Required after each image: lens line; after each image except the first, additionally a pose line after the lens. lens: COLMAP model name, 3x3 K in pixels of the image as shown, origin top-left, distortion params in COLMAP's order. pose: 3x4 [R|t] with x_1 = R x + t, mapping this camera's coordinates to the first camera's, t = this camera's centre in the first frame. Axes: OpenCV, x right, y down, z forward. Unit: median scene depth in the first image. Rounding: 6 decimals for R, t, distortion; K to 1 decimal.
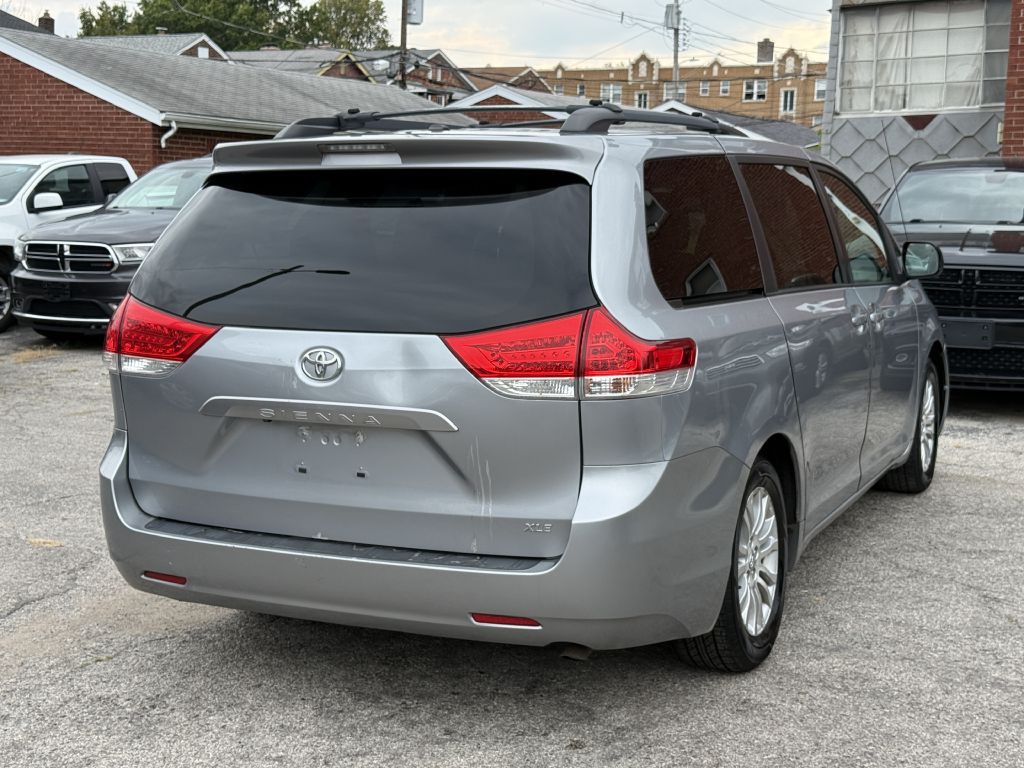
lens RADIAL K [[1396.0, 0, 513.9], [0, 1396.0, 413.8], [0, 0, 1]] dist [0.211927, -0.516355]
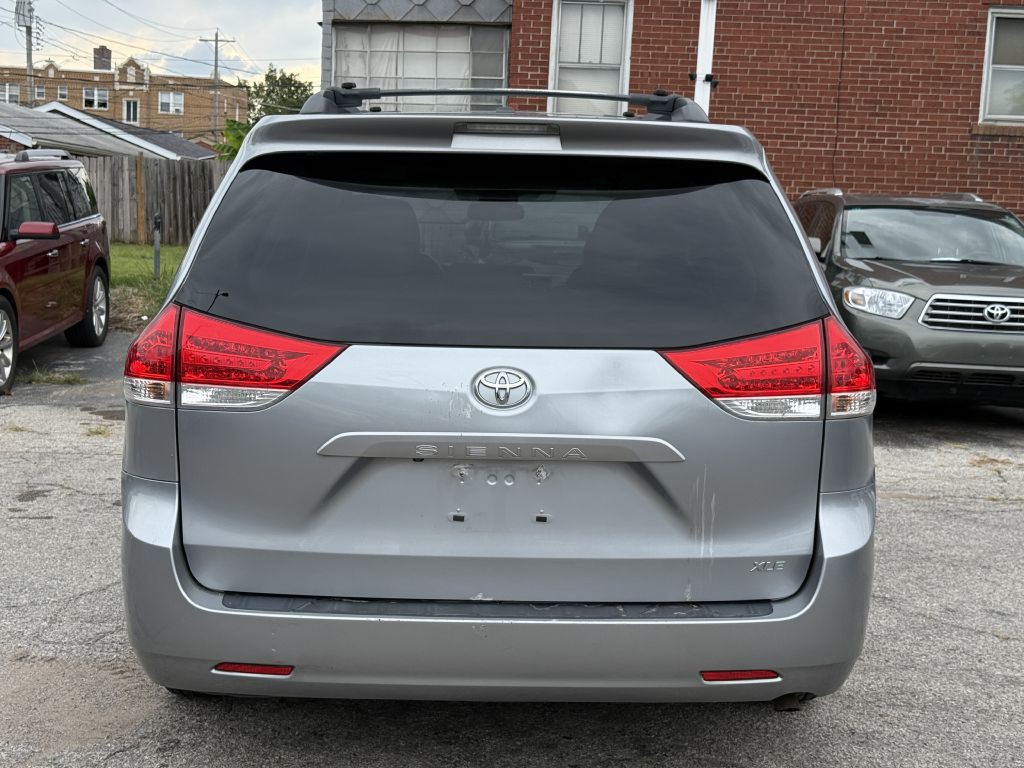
lens RADIAL K [[1396.0, 0, 513.9], [0, 1396.0, 413.8], [0, 0, 1]] dist [0.211927, -0.516355]
pose [[0.898372, -0.035312, 0.437814, -0.470978], [0.039690, 0.999212, -0.000850, -0.018591], [-0.437439, 0.018140, 0.899065, 0.246958]]
